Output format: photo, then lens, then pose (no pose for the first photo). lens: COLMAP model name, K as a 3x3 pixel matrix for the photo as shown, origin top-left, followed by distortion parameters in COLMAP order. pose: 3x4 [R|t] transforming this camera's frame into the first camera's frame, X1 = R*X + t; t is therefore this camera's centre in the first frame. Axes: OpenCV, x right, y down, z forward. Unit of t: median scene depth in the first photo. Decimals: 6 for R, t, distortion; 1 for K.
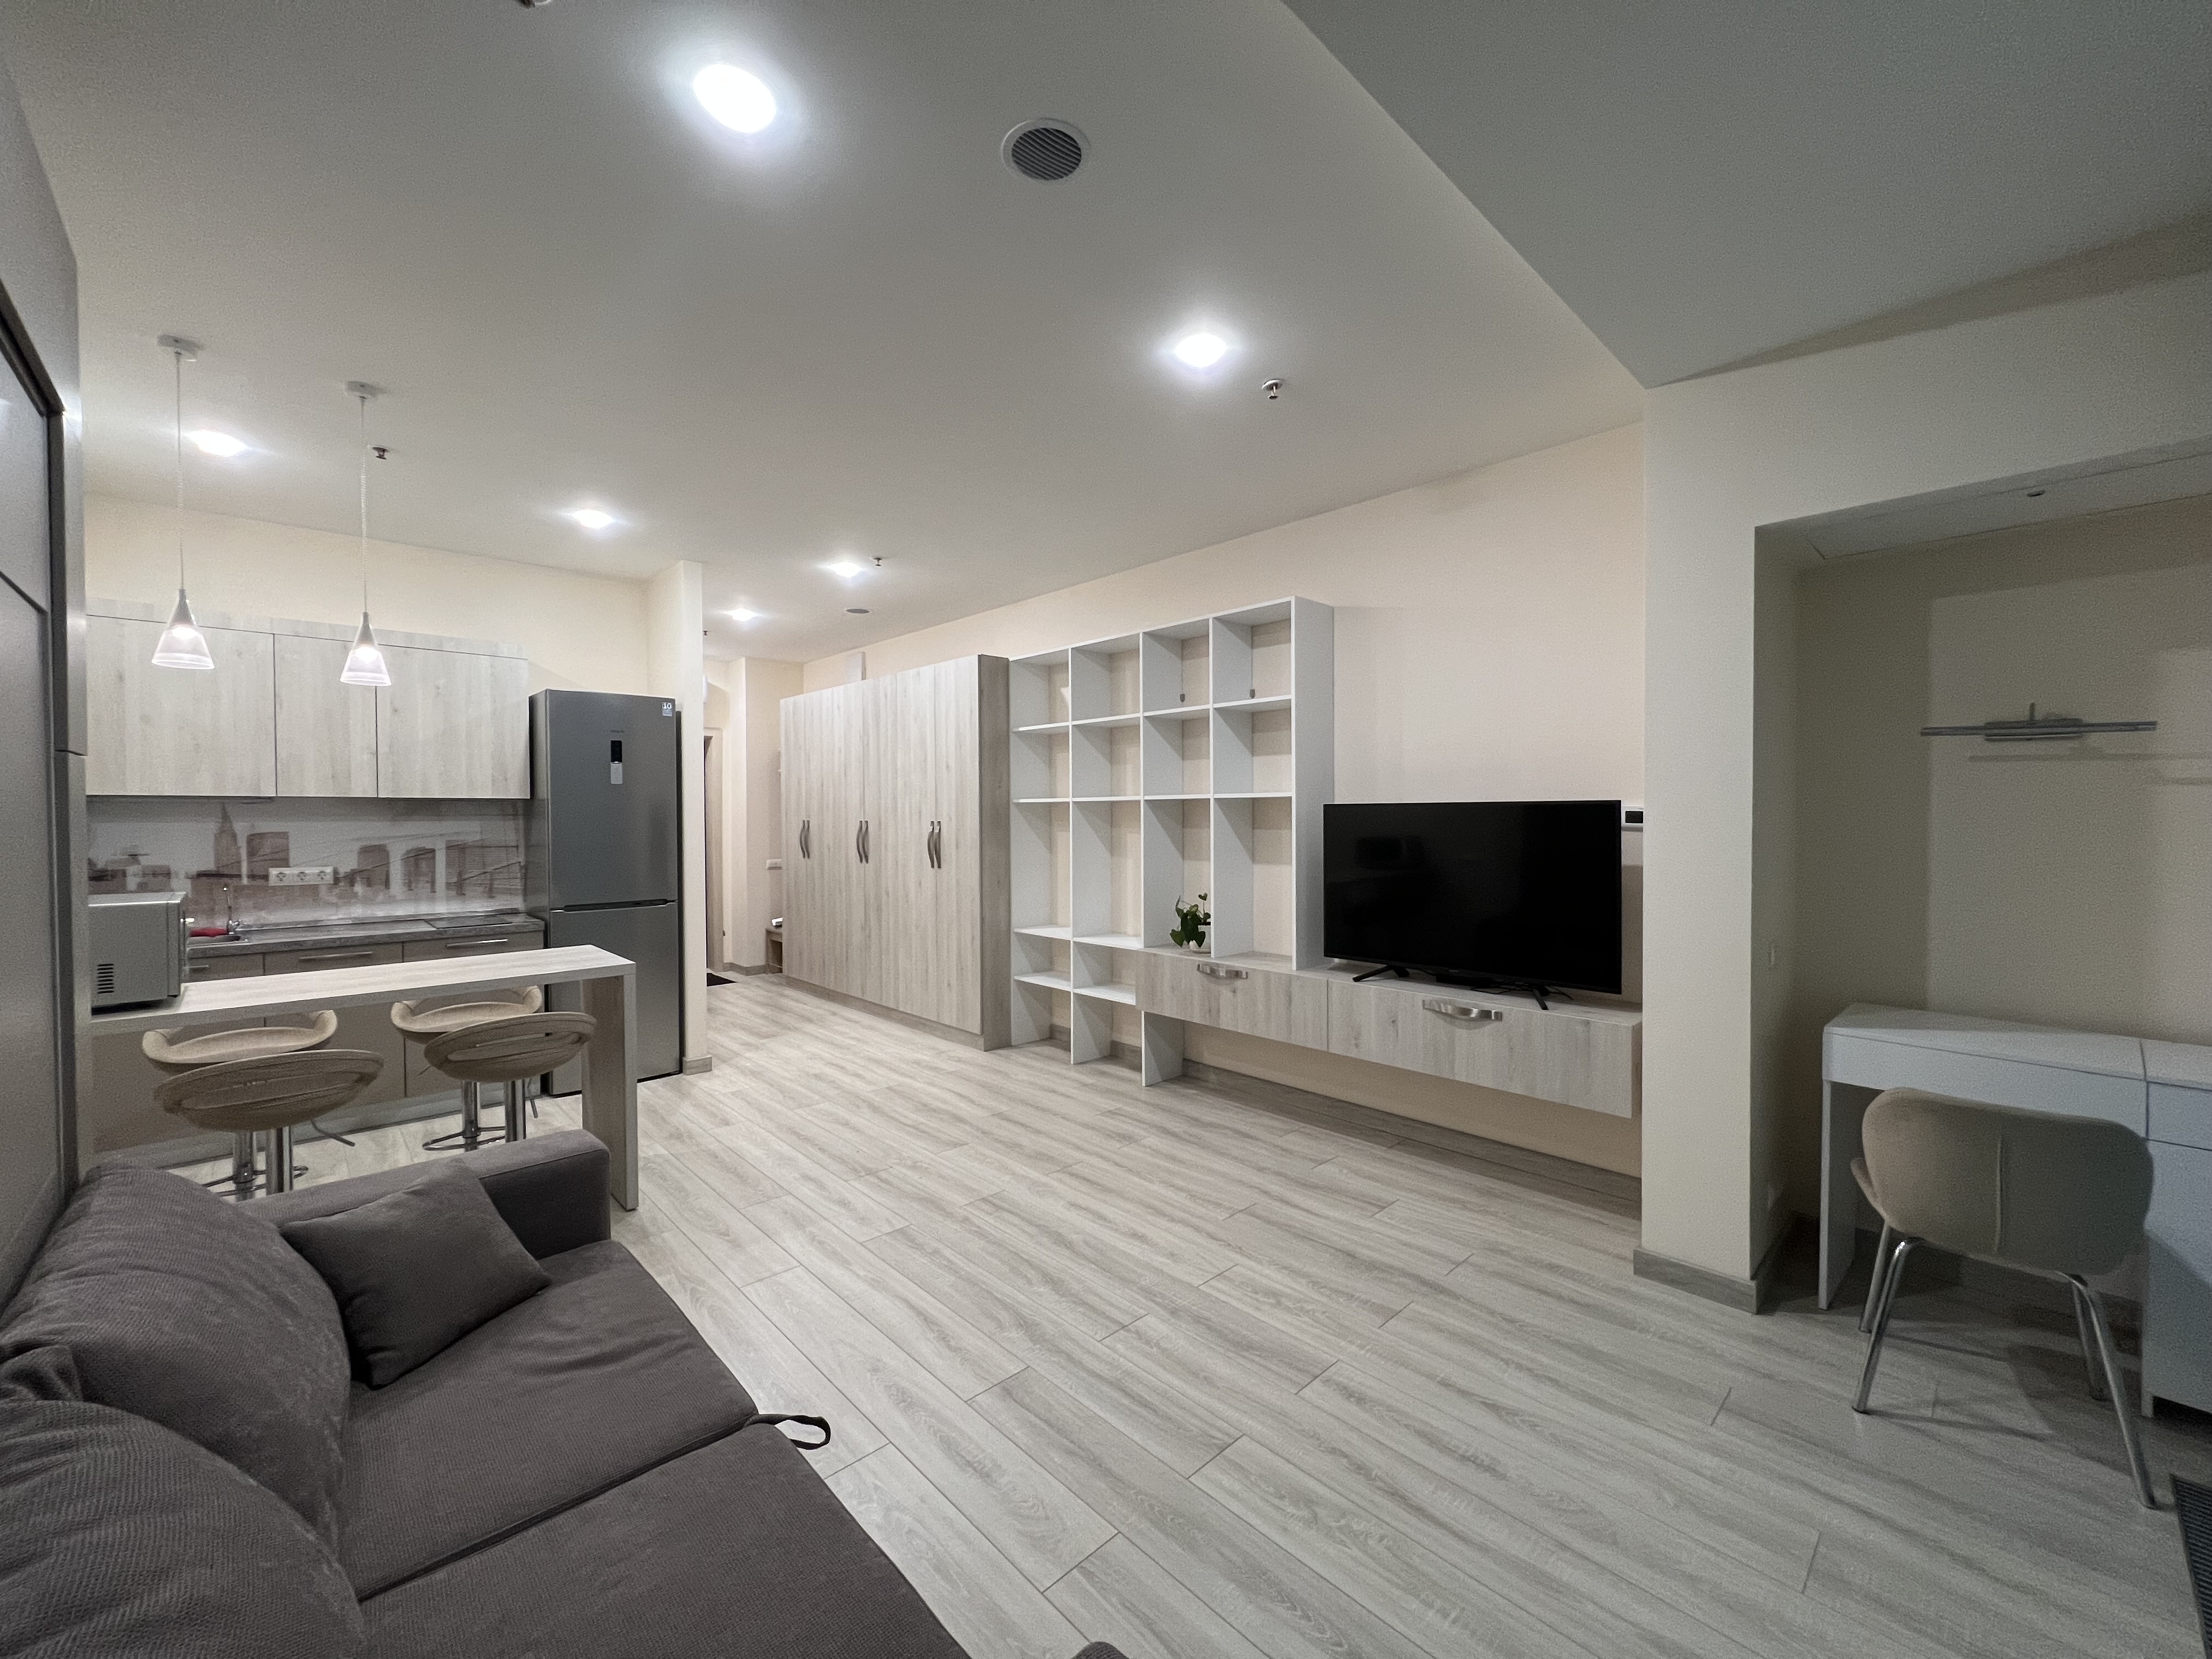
lens RADIAL K [[873.1, 0, 1101.4], [0, 873.1, 824.5], [0, 0, 1]] dist [0.010740, -0.000057]
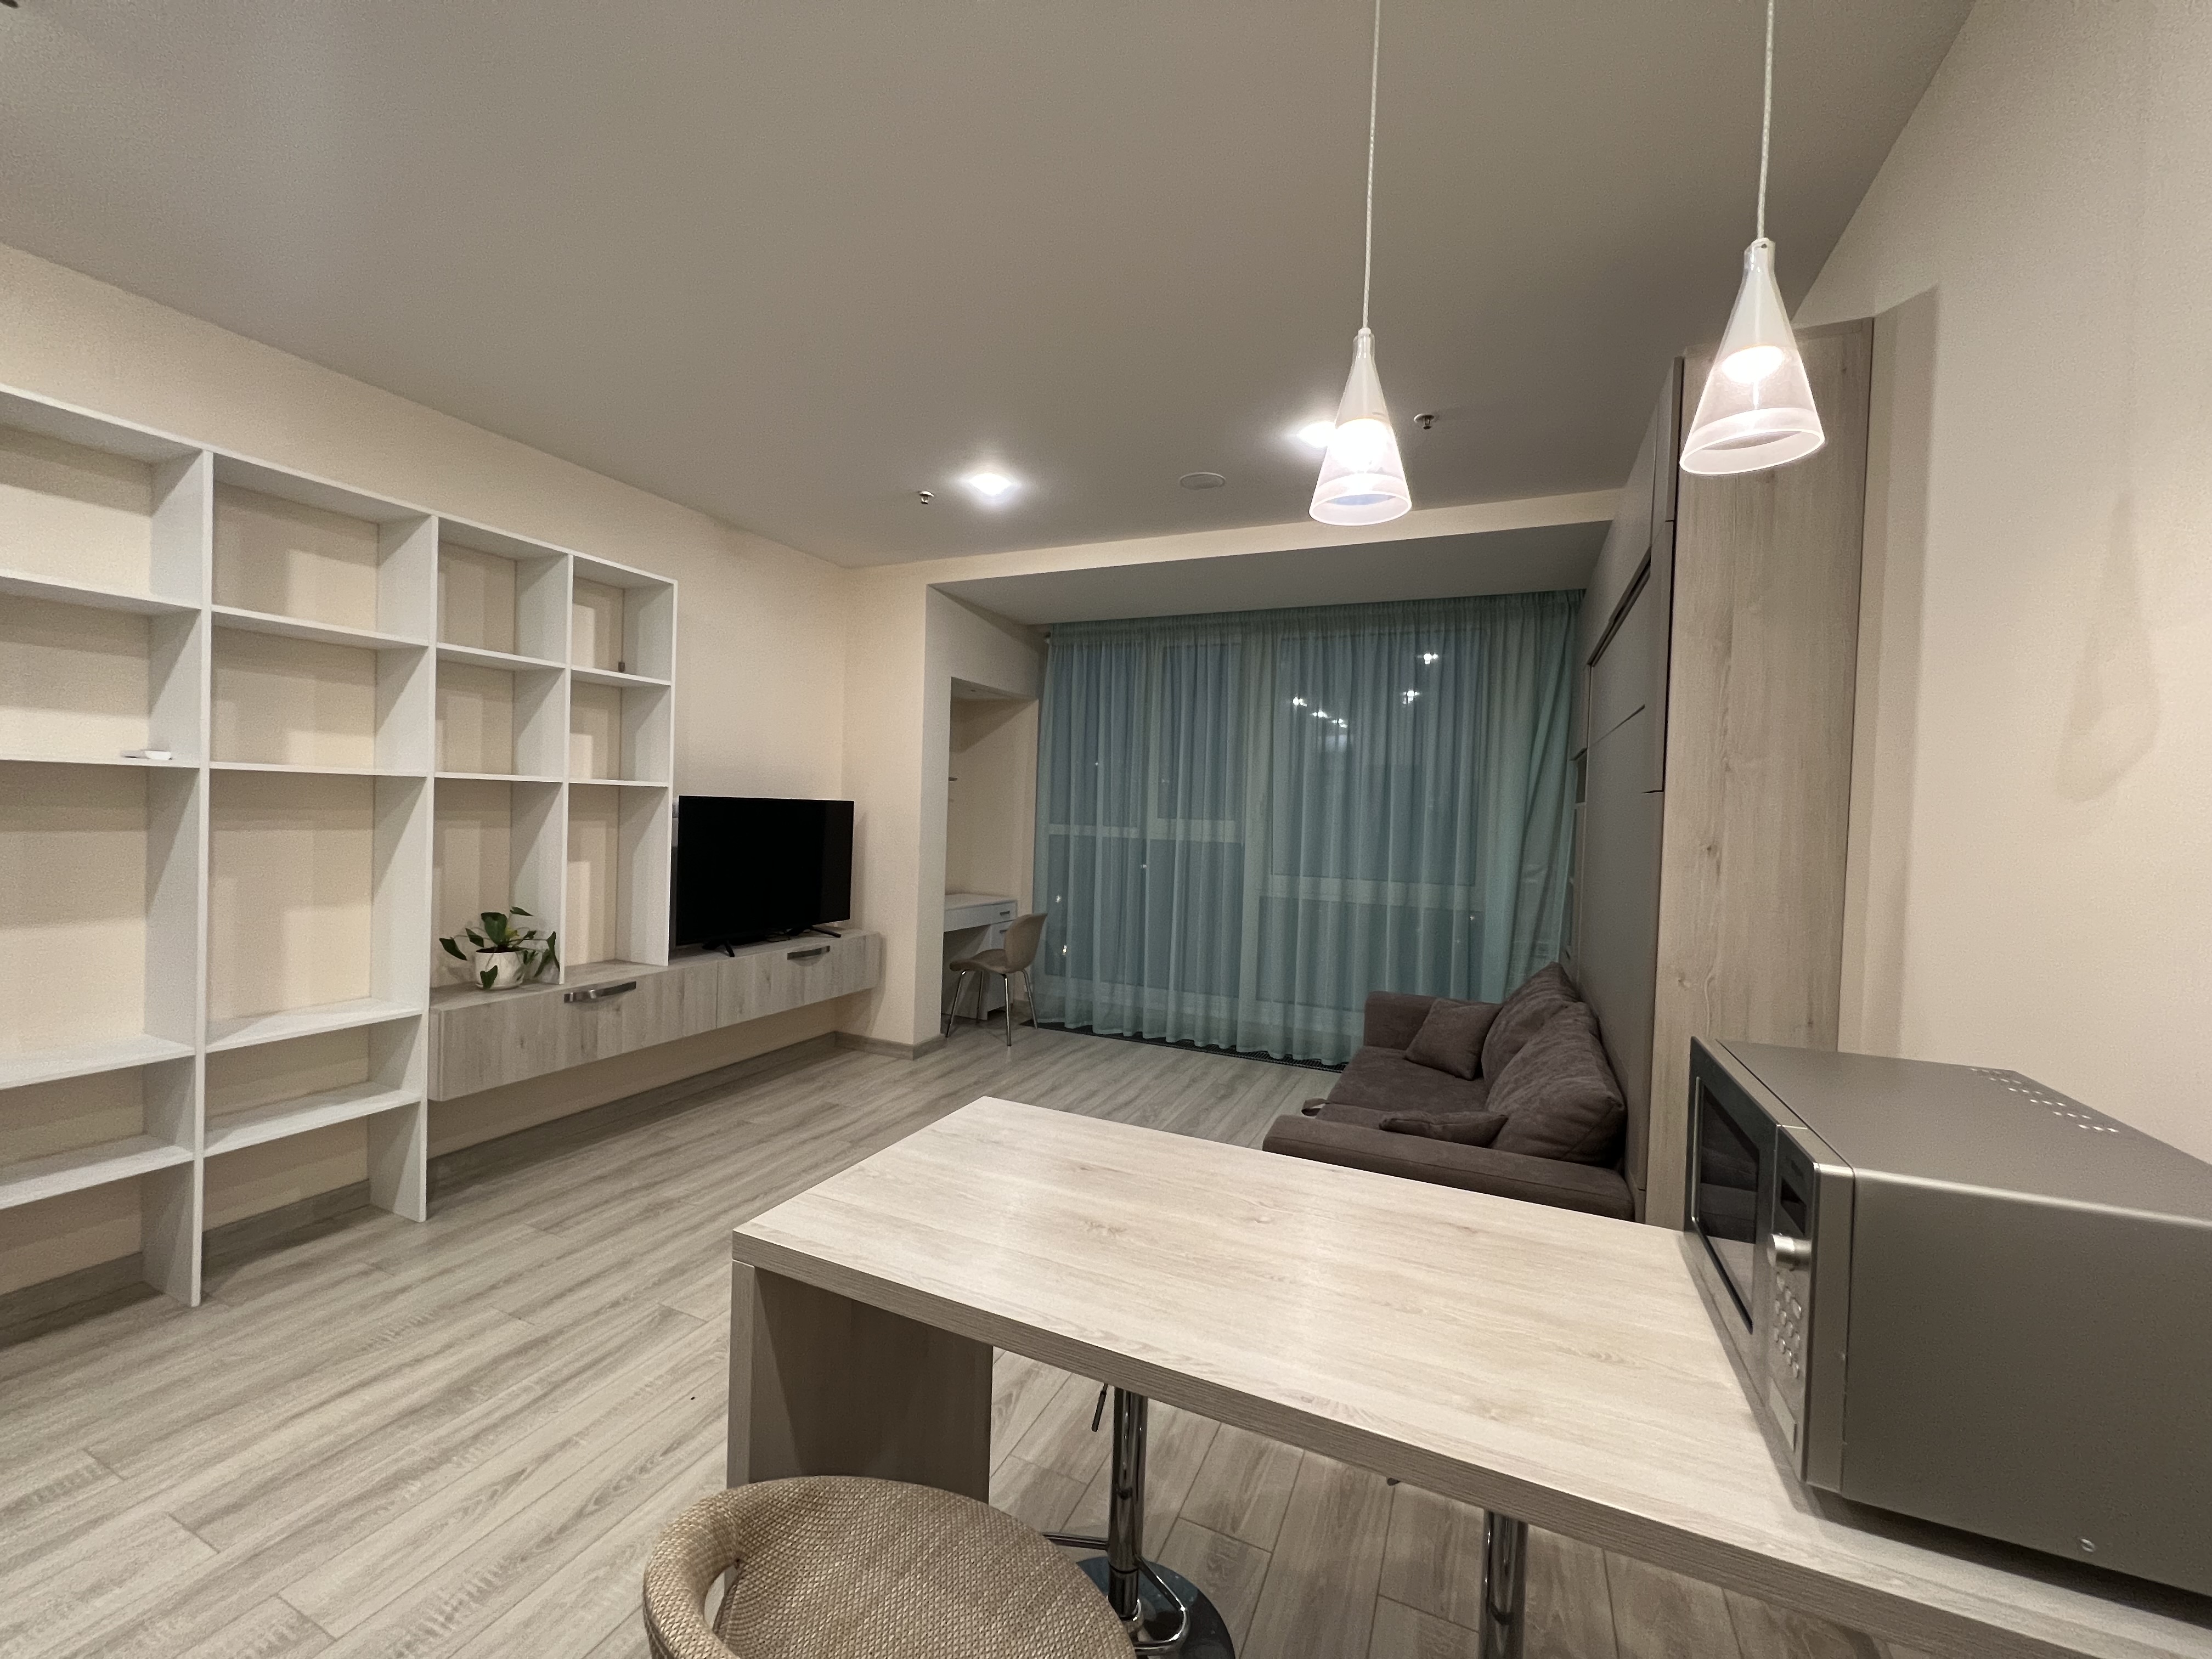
lens RADIAL K [[873.1, 0, 1101.4], [0, 873.1, 830.6], [0, 0, 1]] dist [0.010740, -0.000057]
pose [[-0.376169, -0.027741, 0.926136, -0.860482], [-0.022541, 0.999530, 0.020784, -0.013174], [-0.926277, -0.013058, -0.376617, 0.931317]]
